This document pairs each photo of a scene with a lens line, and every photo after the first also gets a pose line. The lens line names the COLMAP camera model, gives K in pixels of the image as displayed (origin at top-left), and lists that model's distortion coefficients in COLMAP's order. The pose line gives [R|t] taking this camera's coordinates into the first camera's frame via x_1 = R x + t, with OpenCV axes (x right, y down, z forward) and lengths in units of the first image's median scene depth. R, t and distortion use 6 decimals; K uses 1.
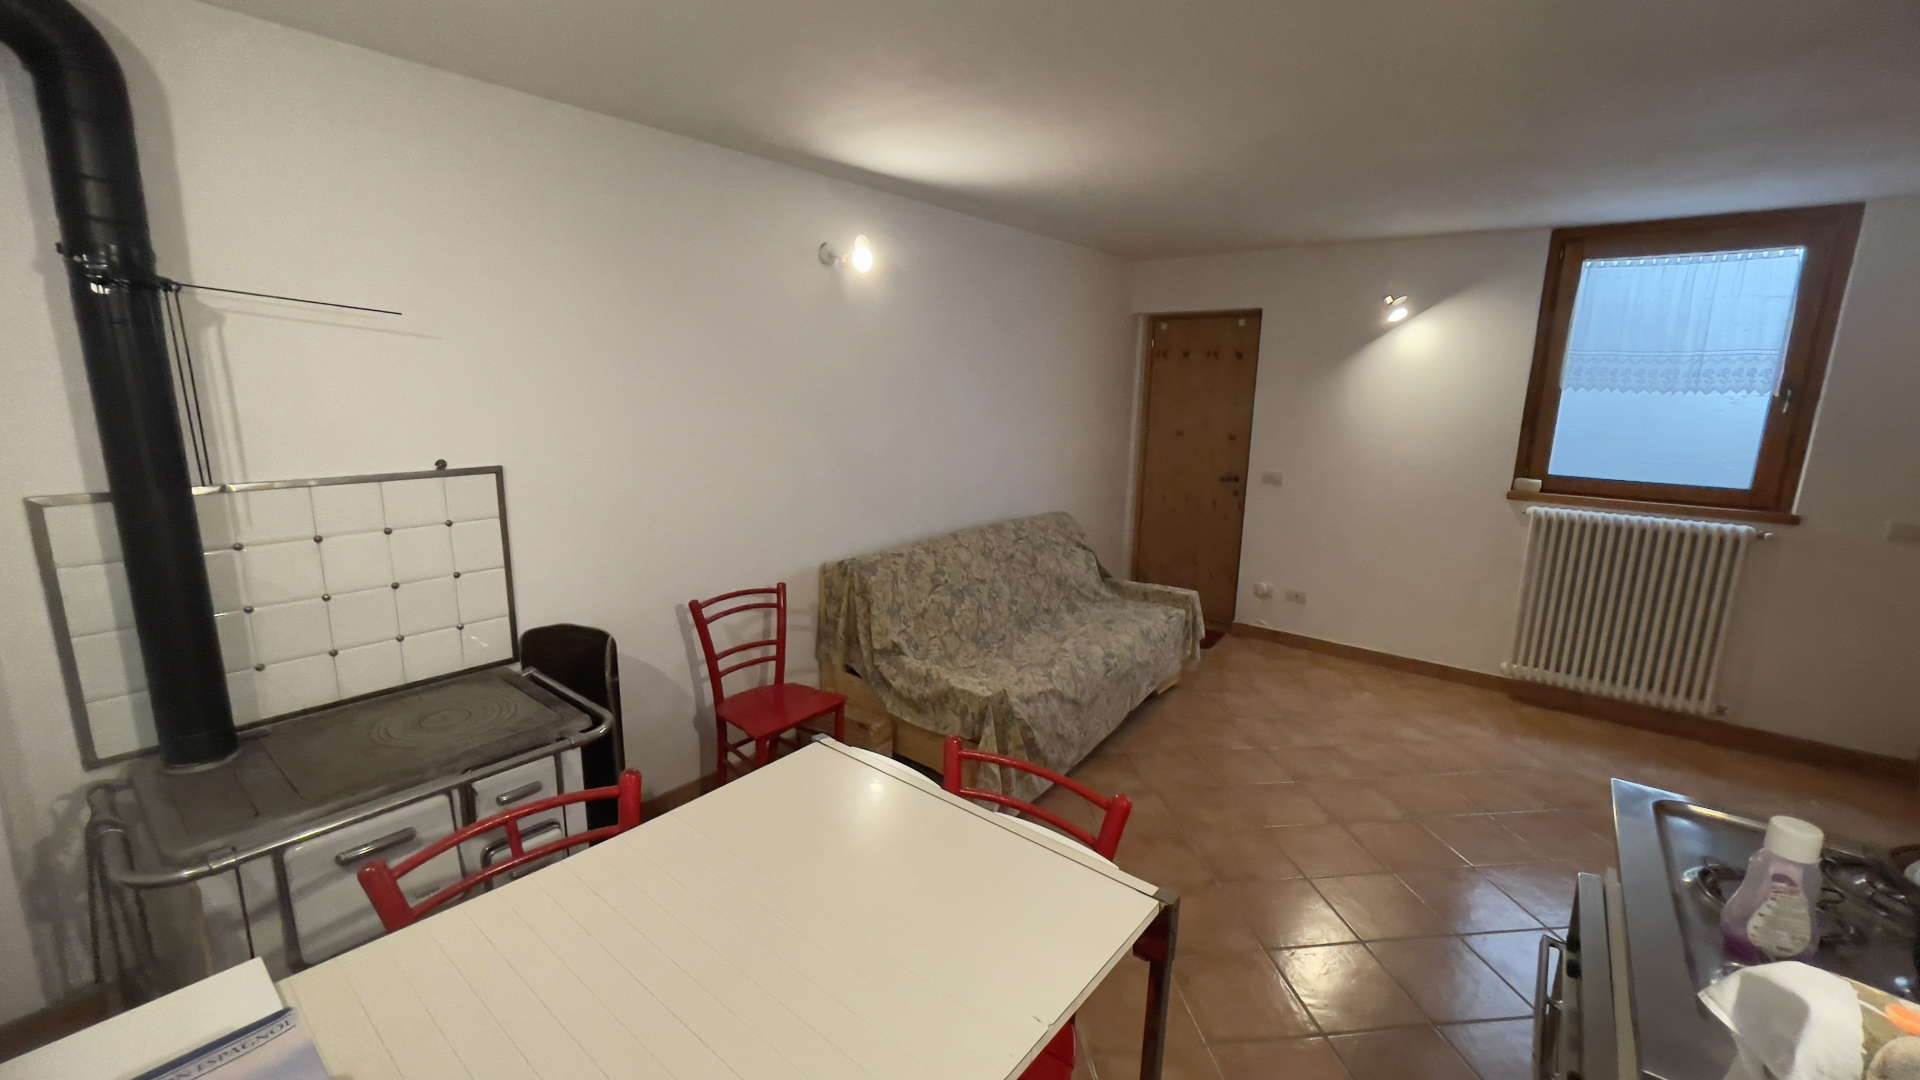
lens RADIAL K [[777.8, 0, 960.0], [0, 777.8, 540.0], [0, 0, 1]] dist [-0.014659, -0.000113]
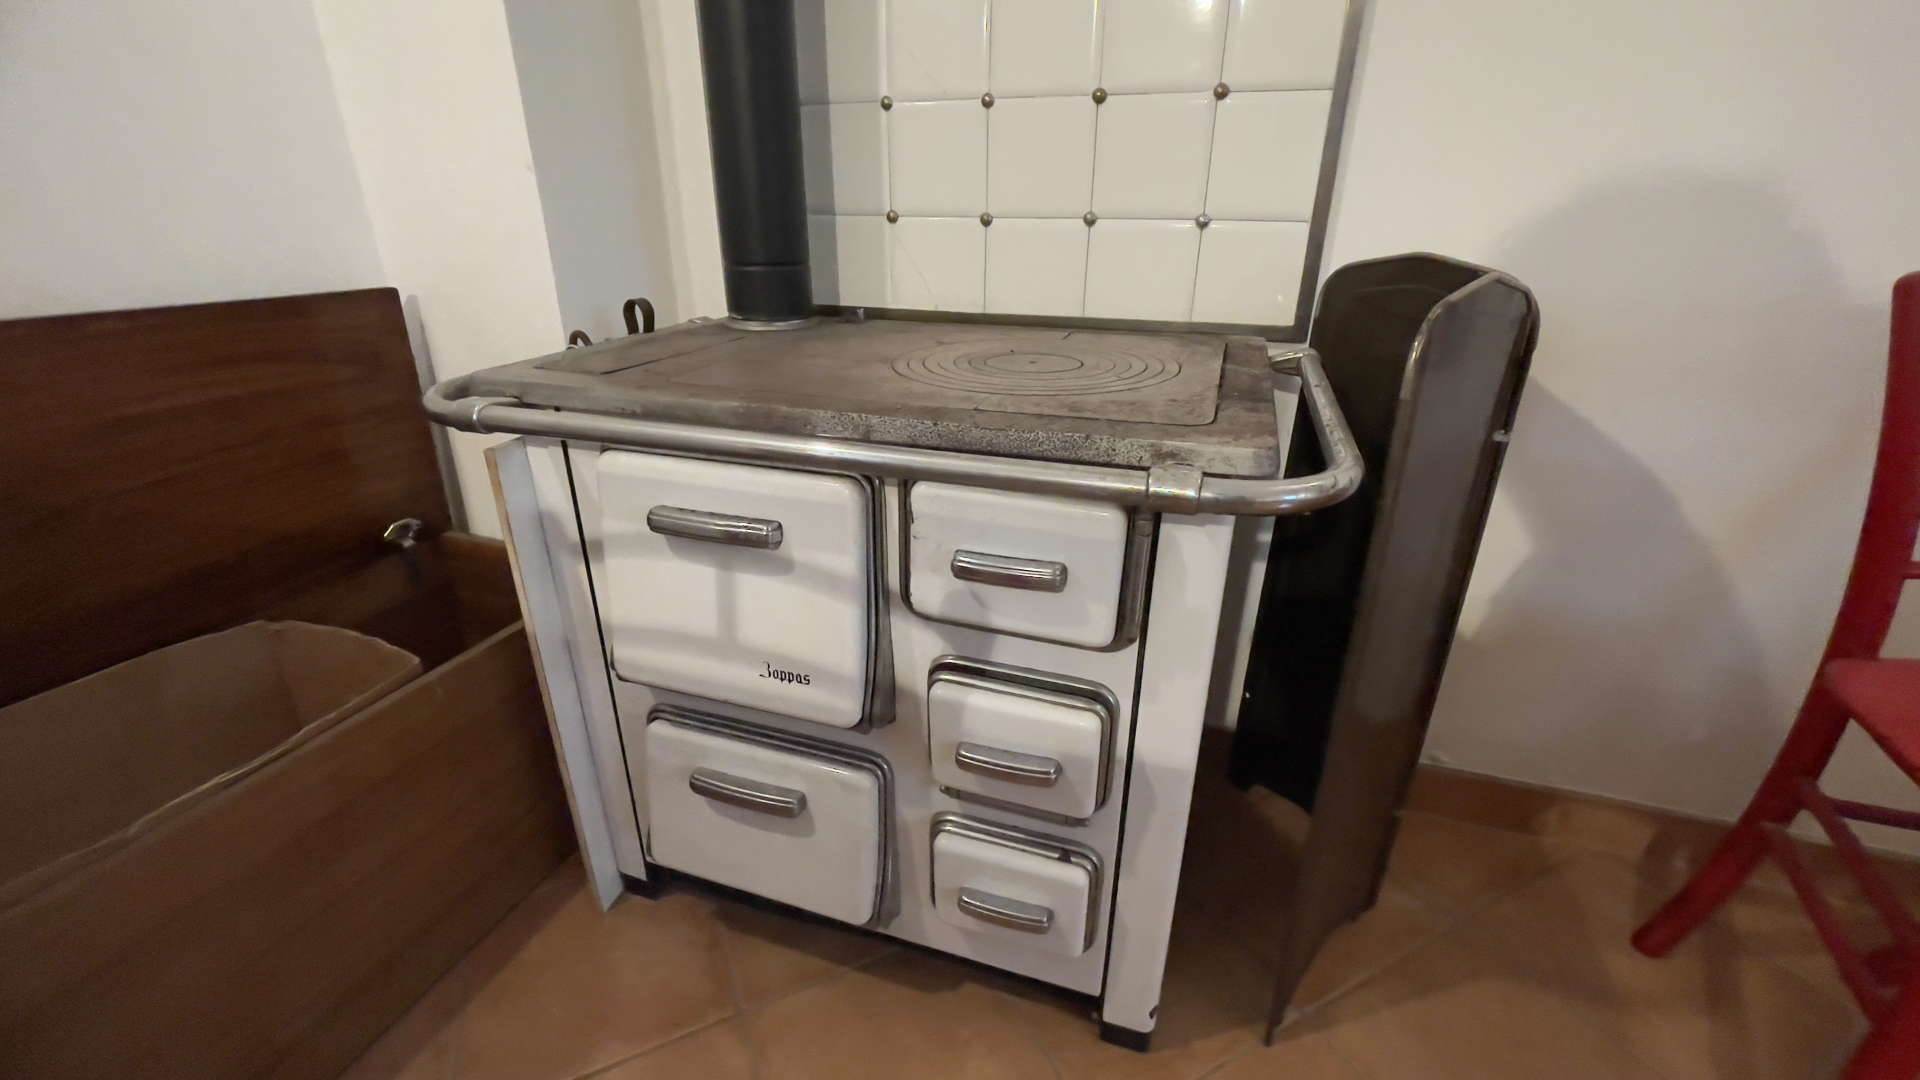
lens RADIAL K [[777.8, 0, 960.0], [0, 777.8, 540.0], [0, 0, 1]] dist [-0.014659, -0.000113]
pose [[0.343695, 0.345962, -0.873032, -0.271703], [-0.187714, 0.936213, 0.297100, 0.211364], [0.920129, 0.061769, 0.386714, 0.823993]]
